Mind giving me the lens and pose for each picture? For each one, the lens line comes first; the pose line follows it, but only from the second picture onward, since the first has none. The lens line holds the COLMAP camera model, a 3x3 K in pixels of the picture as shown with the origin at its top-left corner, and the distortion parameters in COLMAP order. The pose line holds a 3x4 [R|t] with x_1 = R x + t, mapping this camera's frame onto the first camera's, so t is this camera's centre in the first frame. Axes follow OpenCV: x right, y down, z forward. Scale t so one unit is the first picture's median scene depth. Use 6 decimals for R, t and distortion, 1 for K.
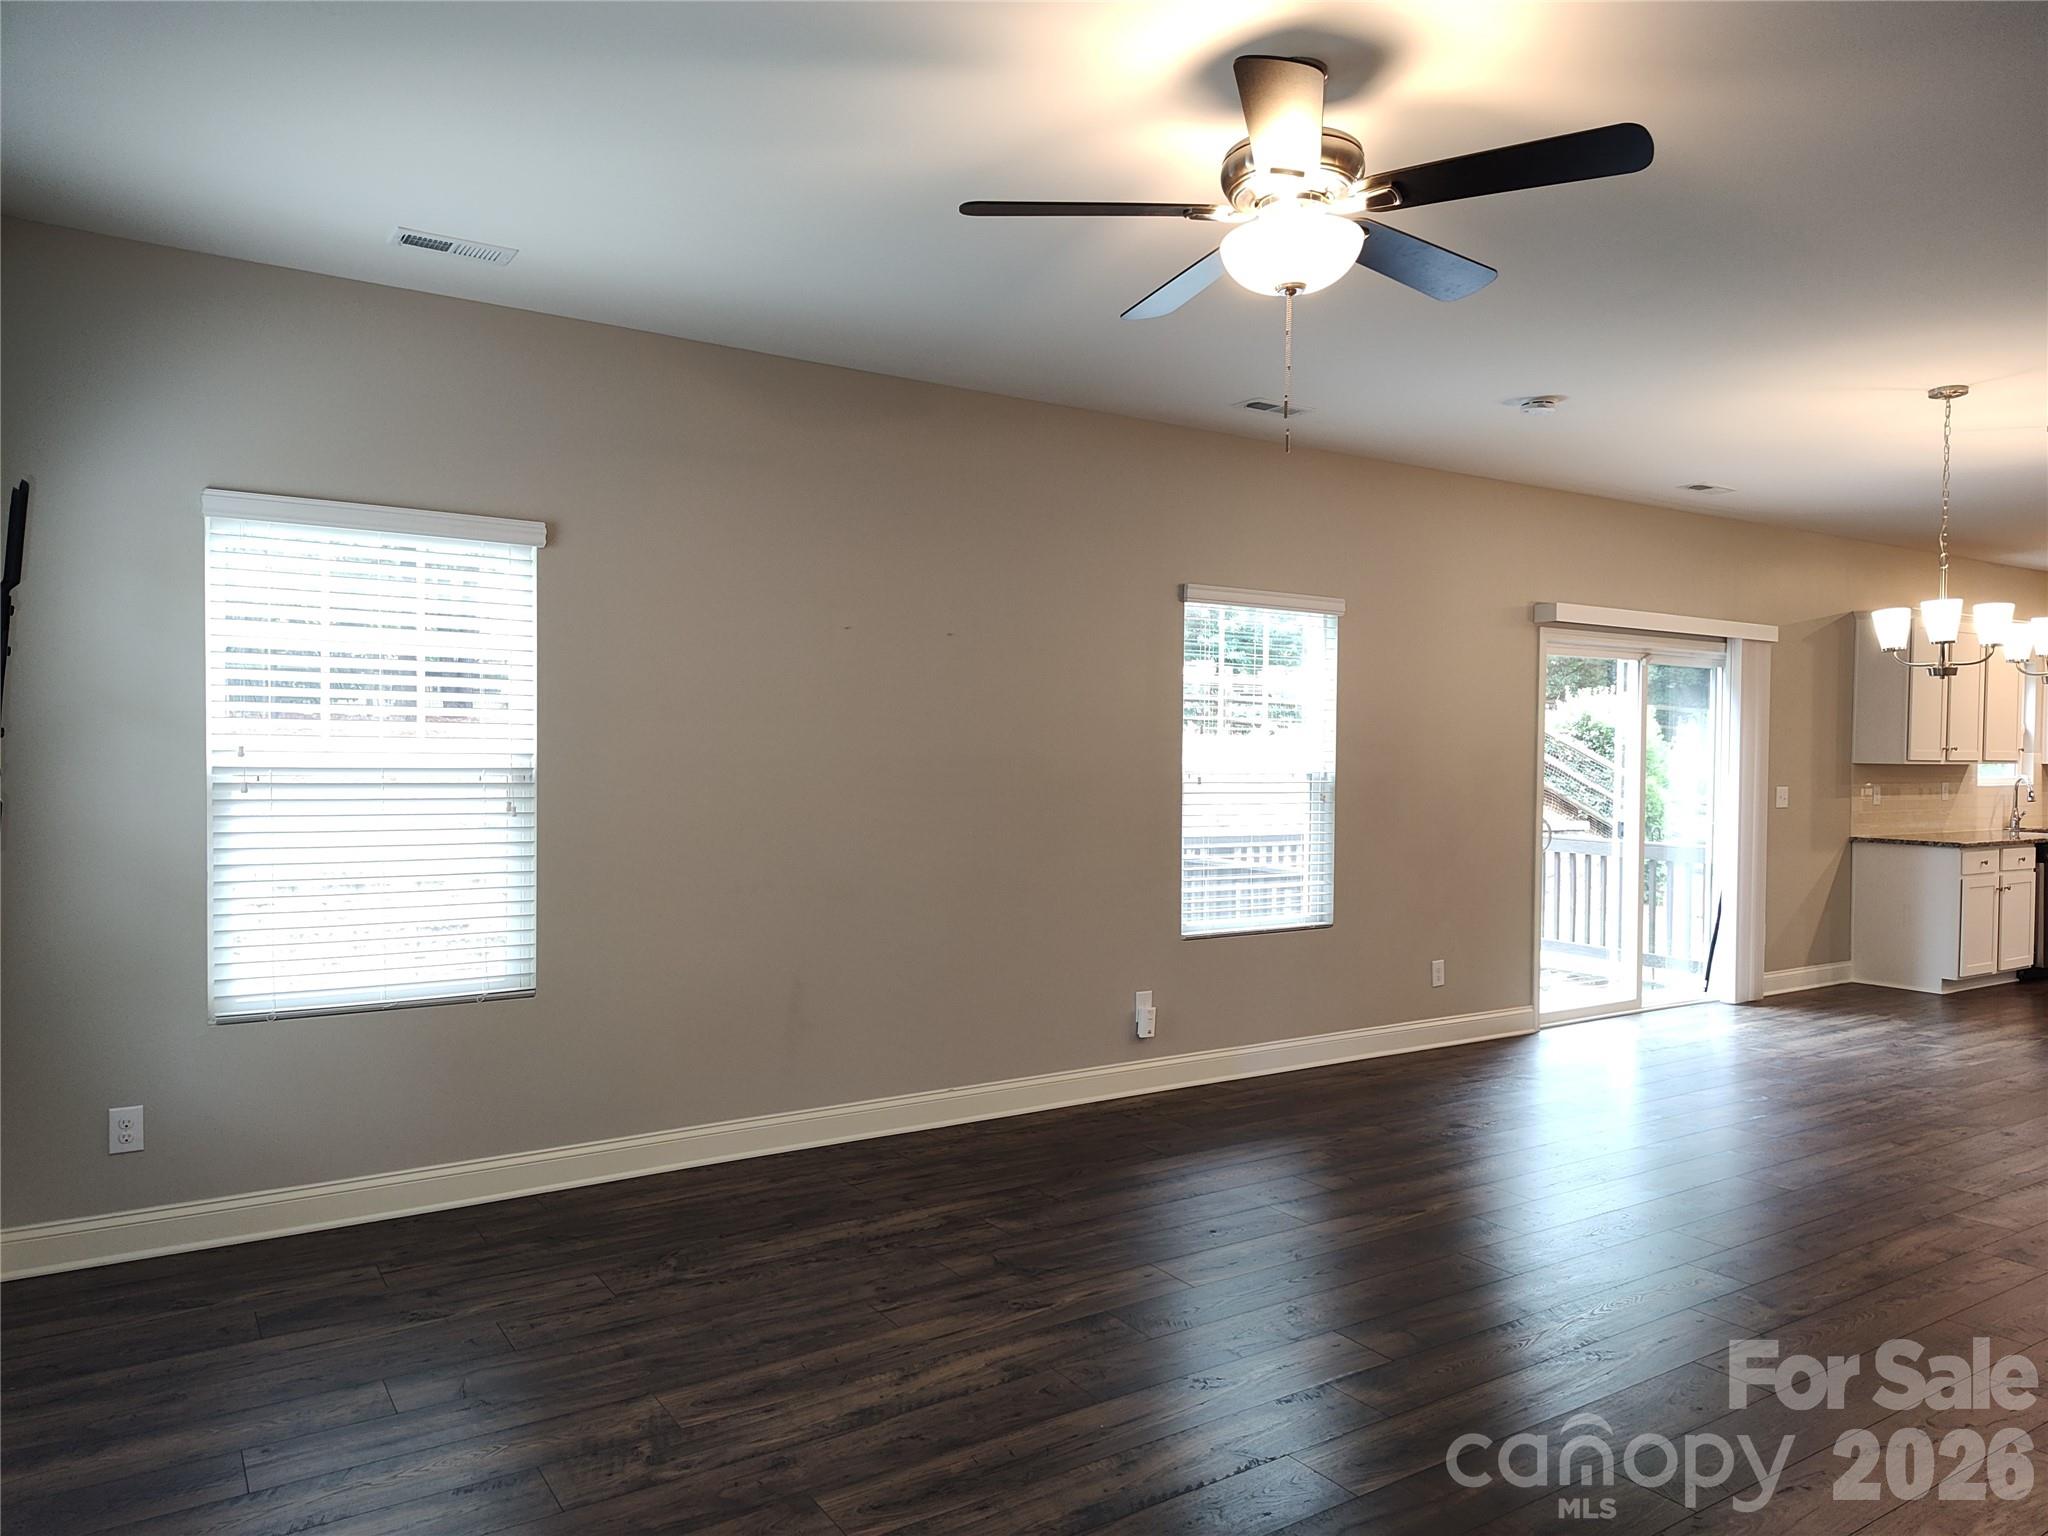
lens RADIAL K [[1394.8, 0, 1023.8], [0, 1394.8, 775.4], [0, 0, 1]] dist [0.055361, -0.062565]
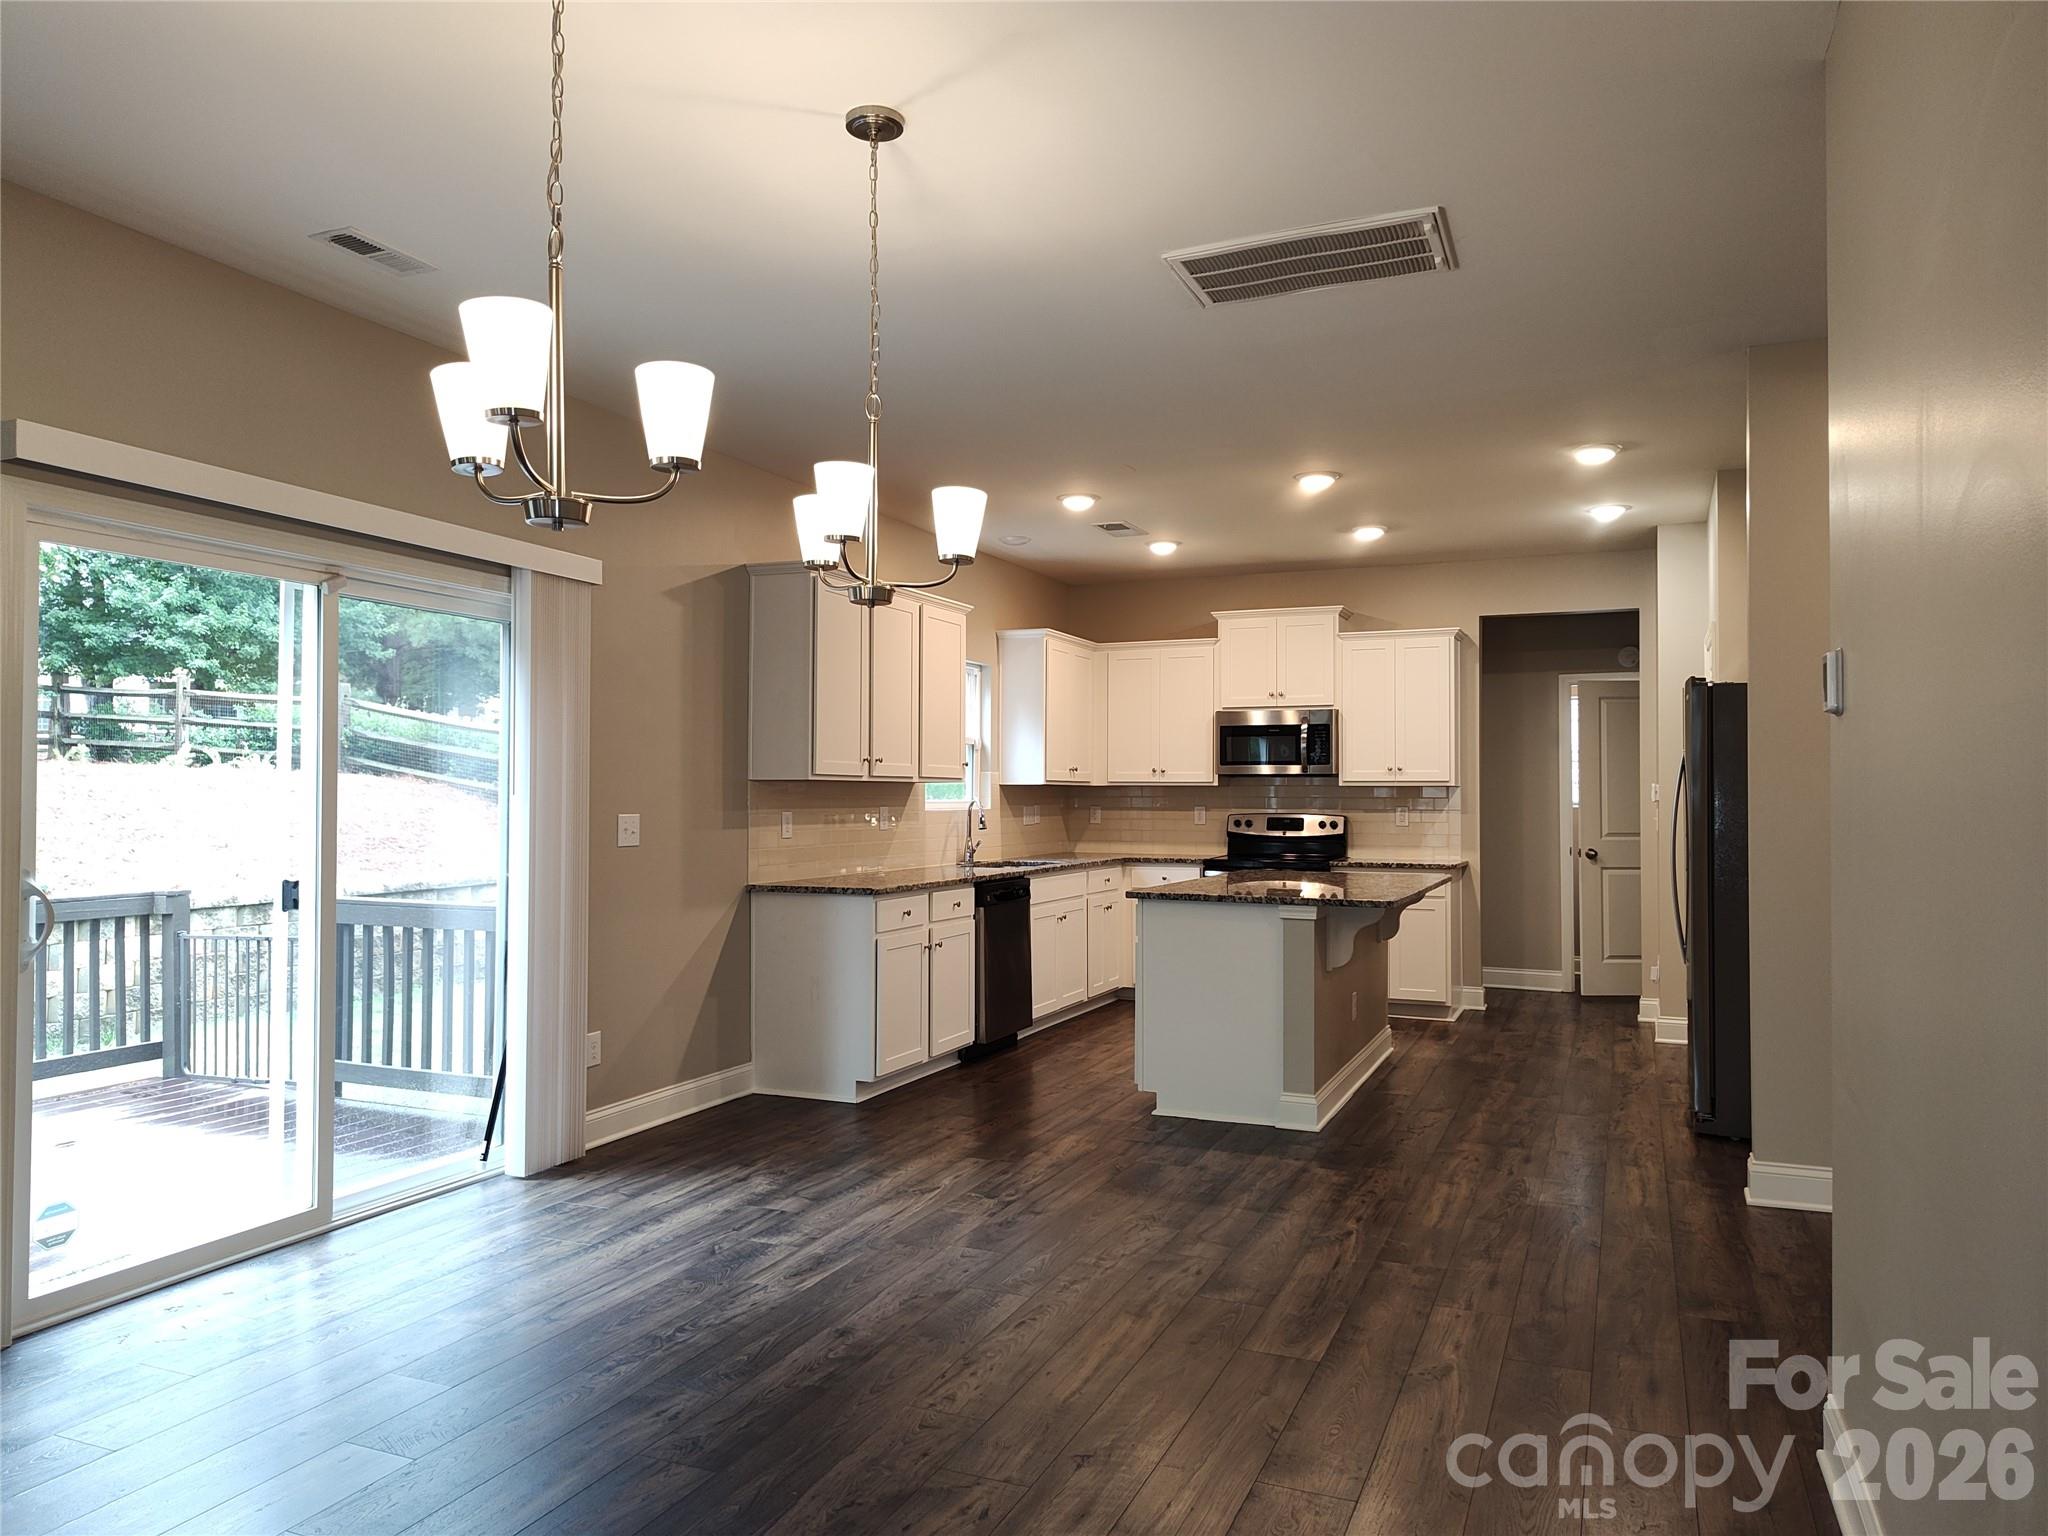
lens RADIAL K [[1405.8, 0, 964.9], [0, 1405.8, 769.4], [0, 0, 1]] dist [0.055152, -0.000514]
pose [[0.856492, 0.001529, 0.516158, 0.321160], [0.017005, 0.999369, -0.031177, 0.010083], [-0.515880, 0.035480, 0.855926, 0.347765]]
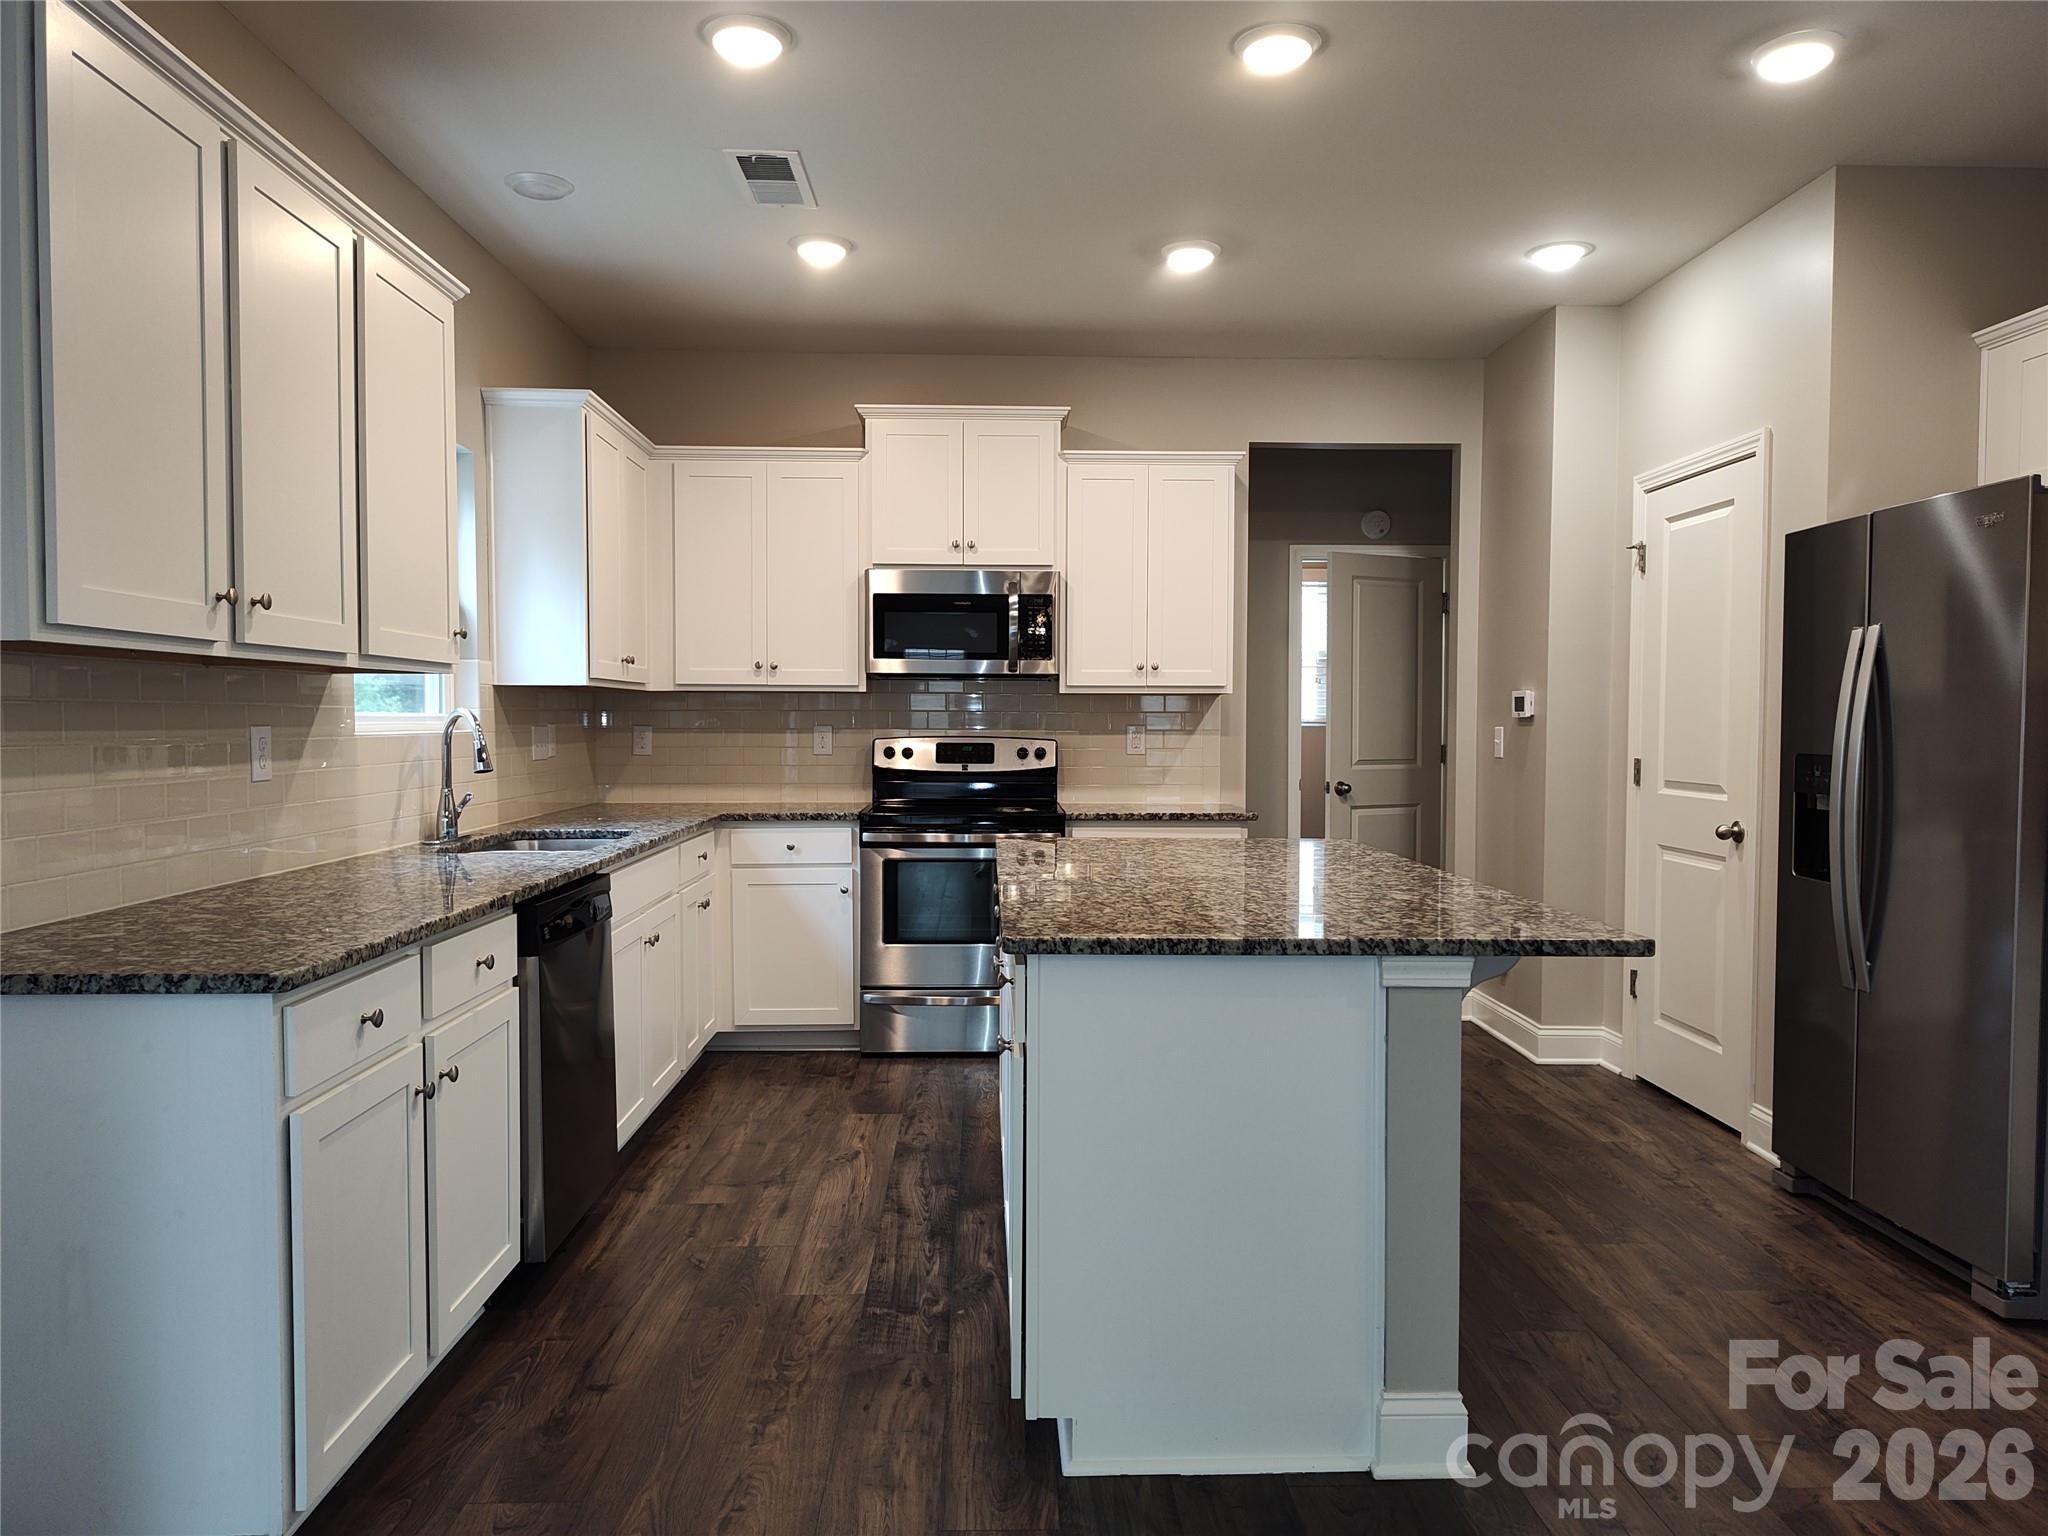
lens RADIAL K [[1394.8, 0, 1023.8], [0, 1394.8, 775.4], [0, 0, 1]] dist [0.055361, -0.062565]
pose [[0.525213, -0.042511, 0.849908, 0.509189], [0.019694, 0.999091, 0.037803, 0.008193], [-0.850743, -0.003116, 0.525573, 0.738032]]
